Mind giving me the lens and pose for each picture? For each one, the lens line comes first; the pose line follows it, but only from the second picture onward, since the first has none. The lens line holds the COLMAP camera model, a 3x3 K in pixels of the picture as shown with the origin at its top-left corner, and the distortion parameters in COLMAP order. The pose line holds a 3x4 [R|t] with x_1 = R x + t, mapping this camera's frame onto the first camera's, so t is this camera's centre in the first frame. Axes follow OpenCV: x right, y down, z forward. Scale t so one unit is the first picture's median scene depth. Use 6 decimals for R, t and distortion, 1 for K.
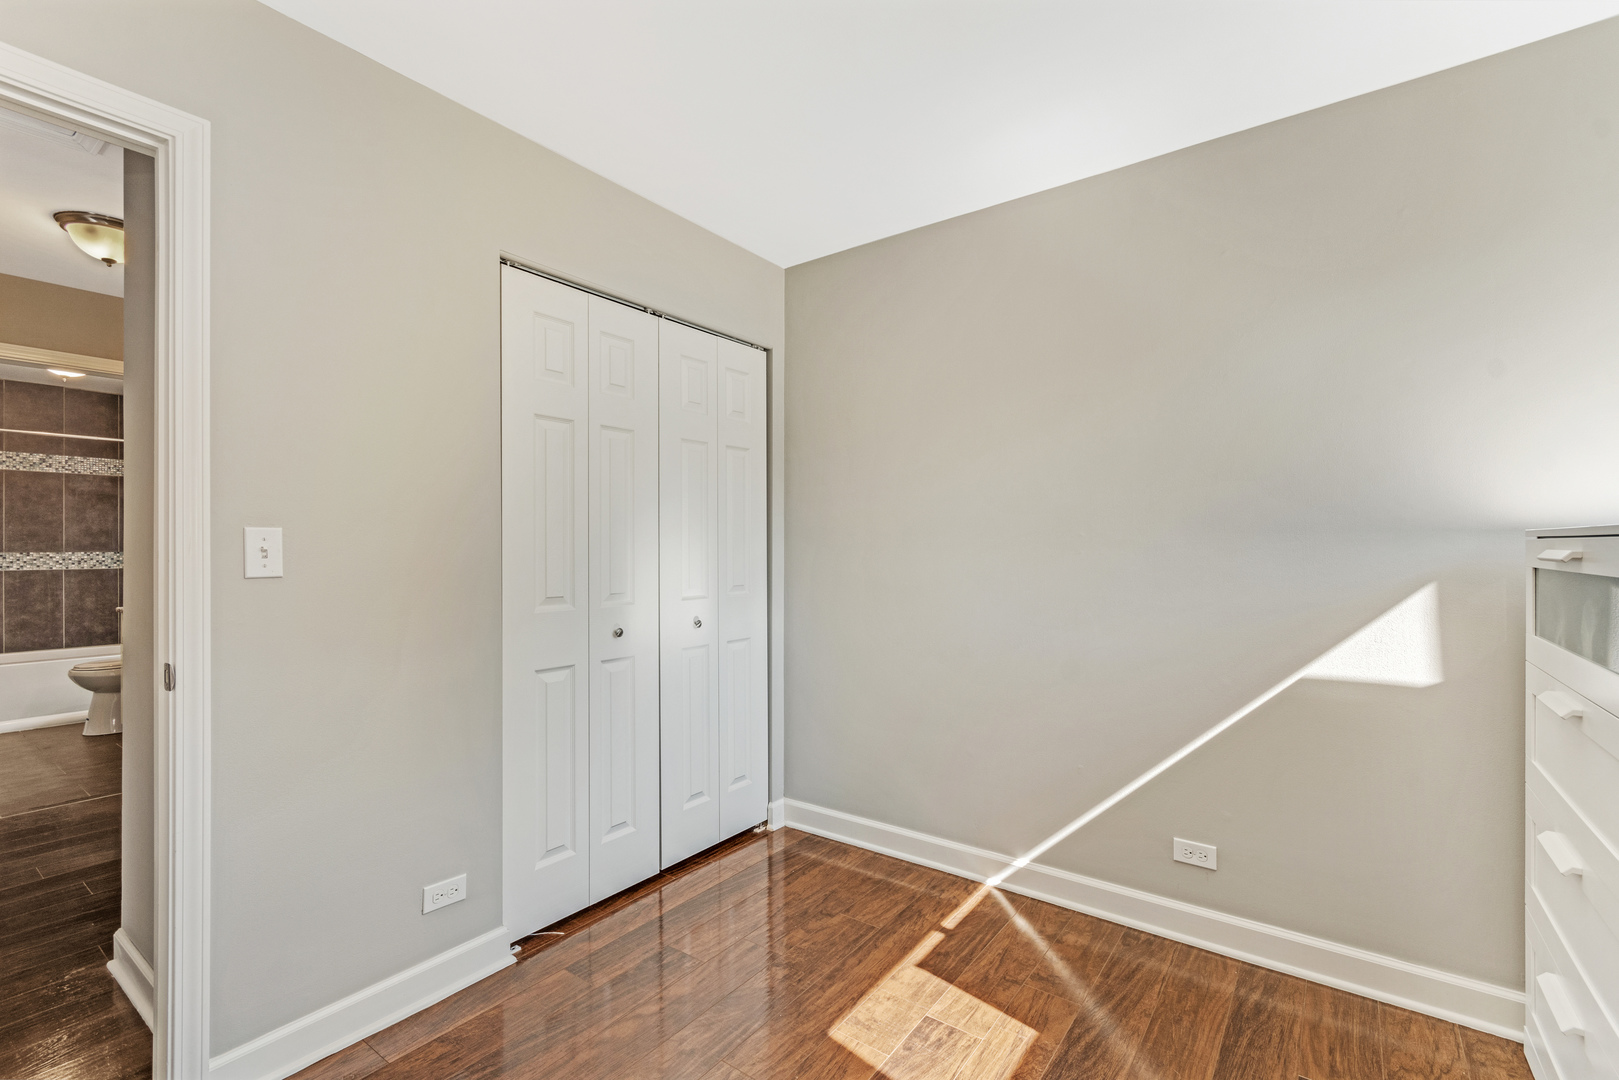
lens RADIAL K [[716.6, 0, 804.0], [0, 716.6, 542.0], [0, 0, 1]] dist [-0.000326, 0.000217]
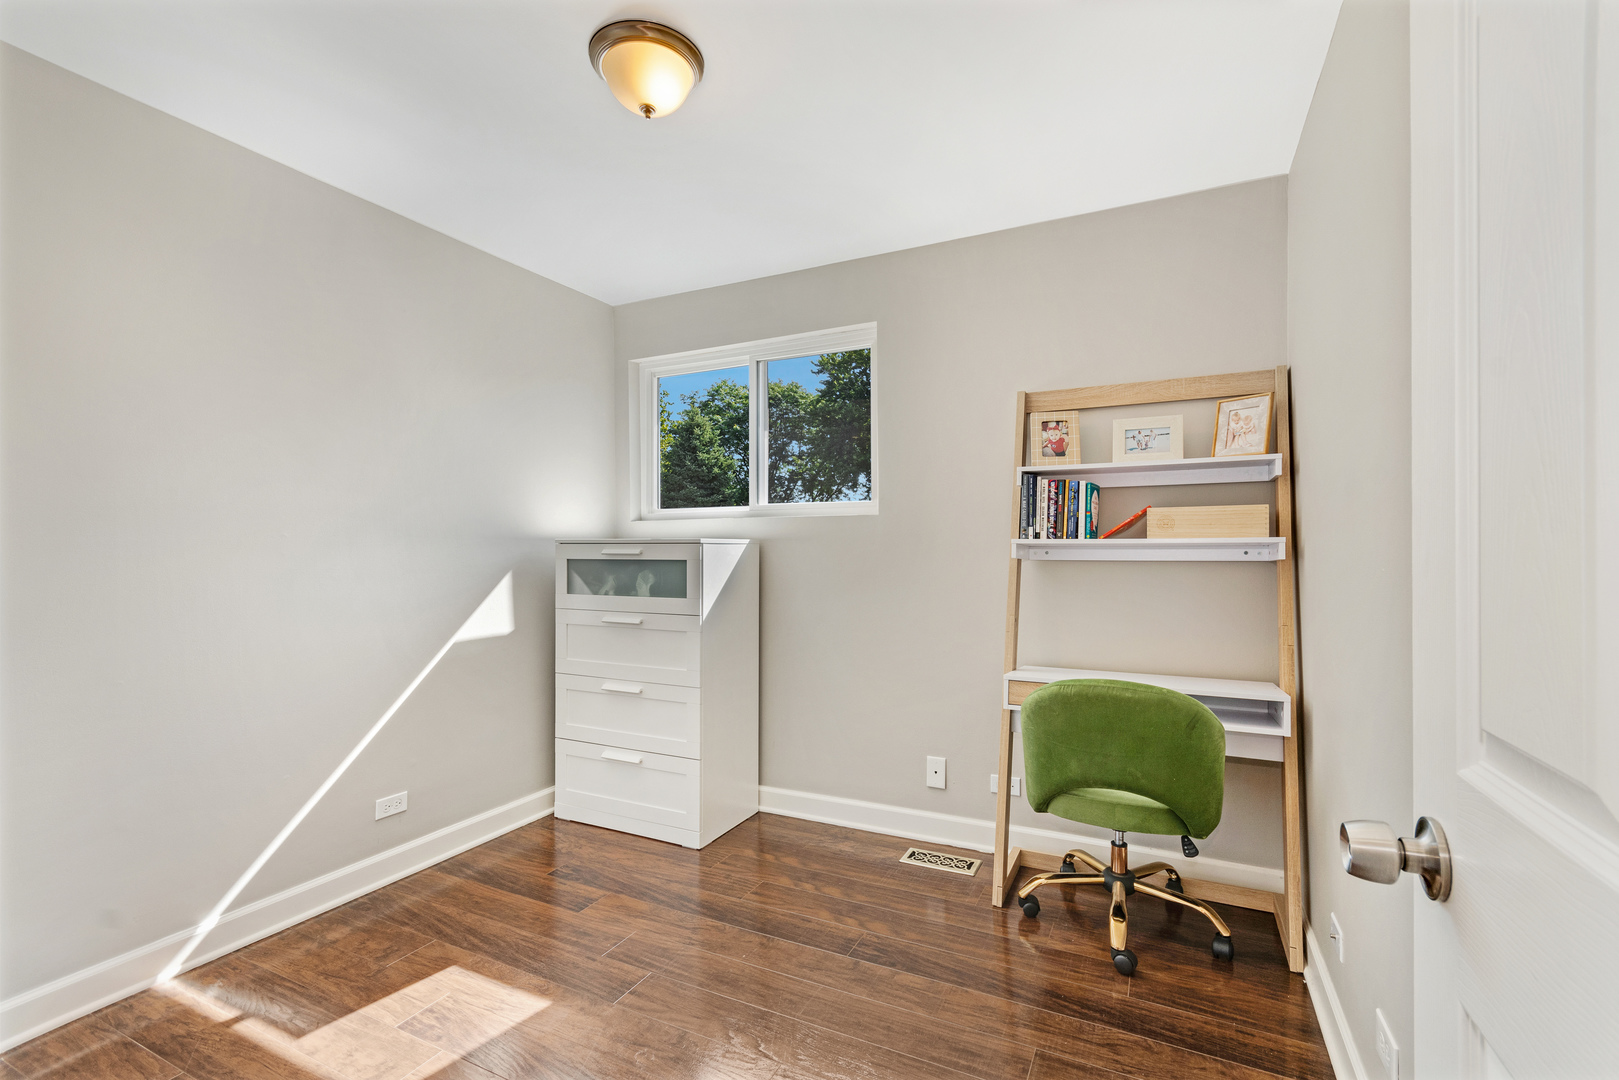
lens RADIAL K [[716.6, 0, 804.1], [0, 716.6, 545.2], [0, 0, 1]] dist [-0.000326, 0.000217]
pose [[-0.178278, 0.011232, 0.983916, -0.842737], [0.000748, 0.999936, -0.011279, 0.013013], [-0.983980, -0.001275, -0.178275, 0.587438]]
